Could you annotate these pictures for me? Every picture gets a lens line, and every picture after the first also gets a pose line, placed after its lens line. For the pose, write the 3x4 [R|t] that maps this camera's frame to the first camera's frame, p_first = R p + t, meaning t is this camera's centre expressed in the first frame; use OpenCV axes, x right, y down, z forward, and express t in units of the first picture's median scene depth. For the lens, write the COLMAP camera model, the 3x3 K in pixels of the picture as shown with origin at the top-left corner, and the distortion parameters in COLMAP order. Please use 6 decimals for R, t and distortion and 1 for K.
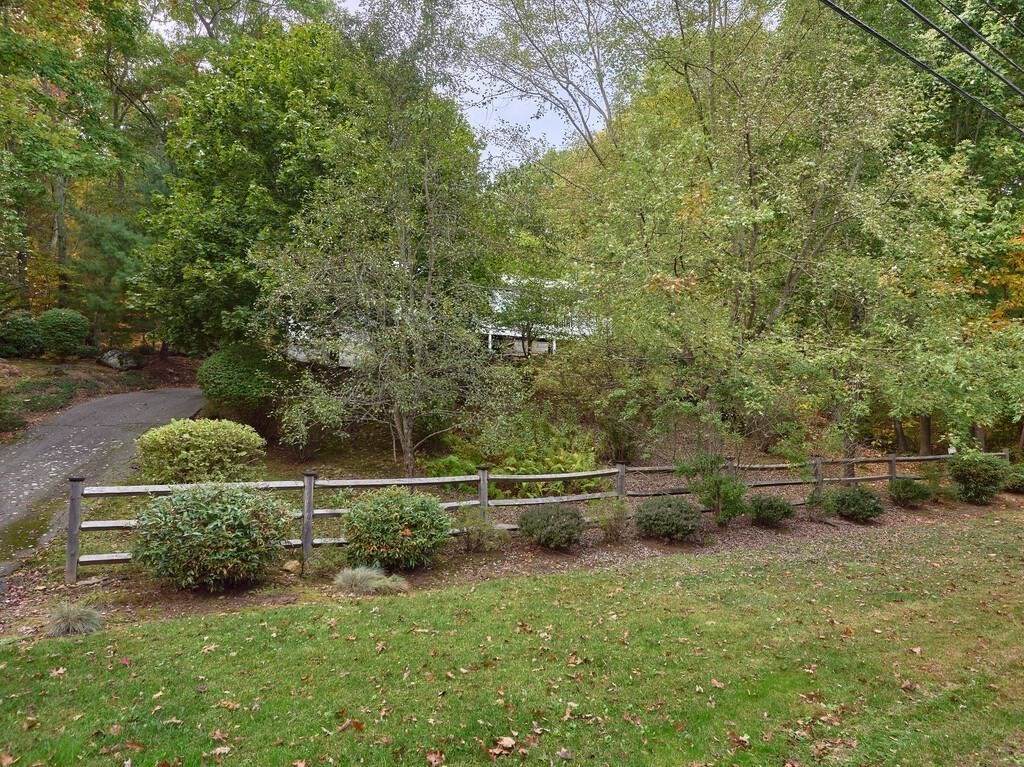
lens RADIAL K [[600.1, 0, 512.4], [0, 600.1, 384.3], [0, 0, 1]] dist [-0.020906, 0.001644]
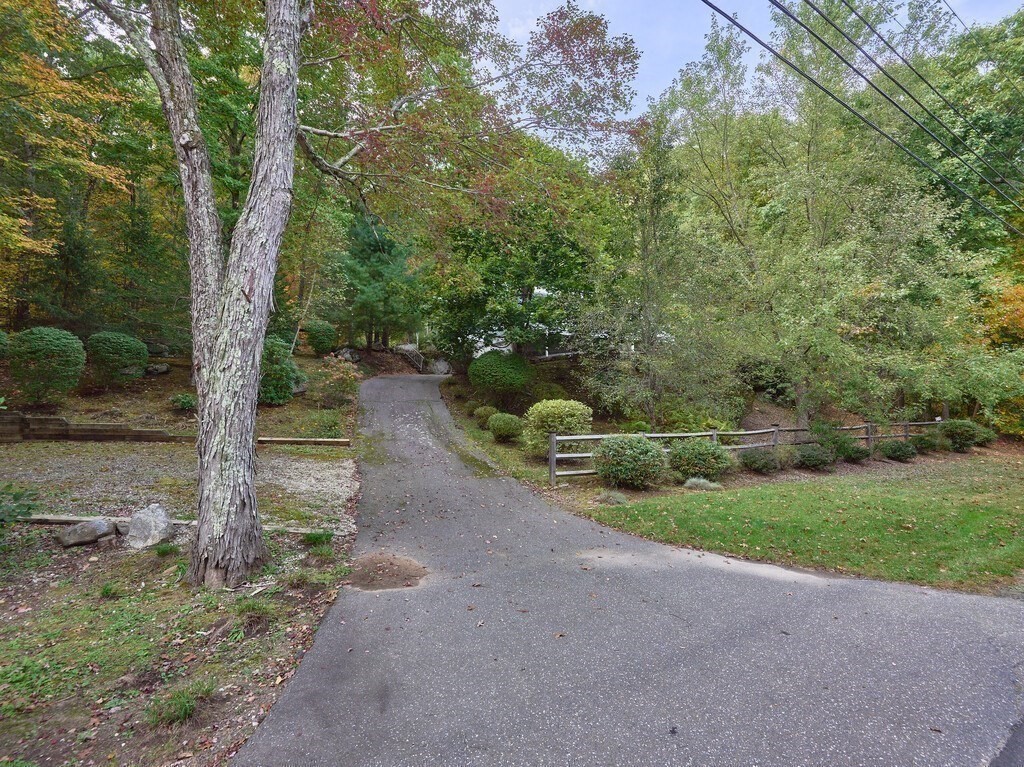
lens RADIAL K [[474.5, 0, 511.4], [0, 474.5, 385.2], [0, 0, 1]] dist [-0.000164, -0.000193]
pose [[0.999945, 0.001915, 0.010341, -0.520718], [-0.002322, 0.999219, 0.039455, -0.031941], [-0.010258, -0.039477, 0.999168, -0.310641]]
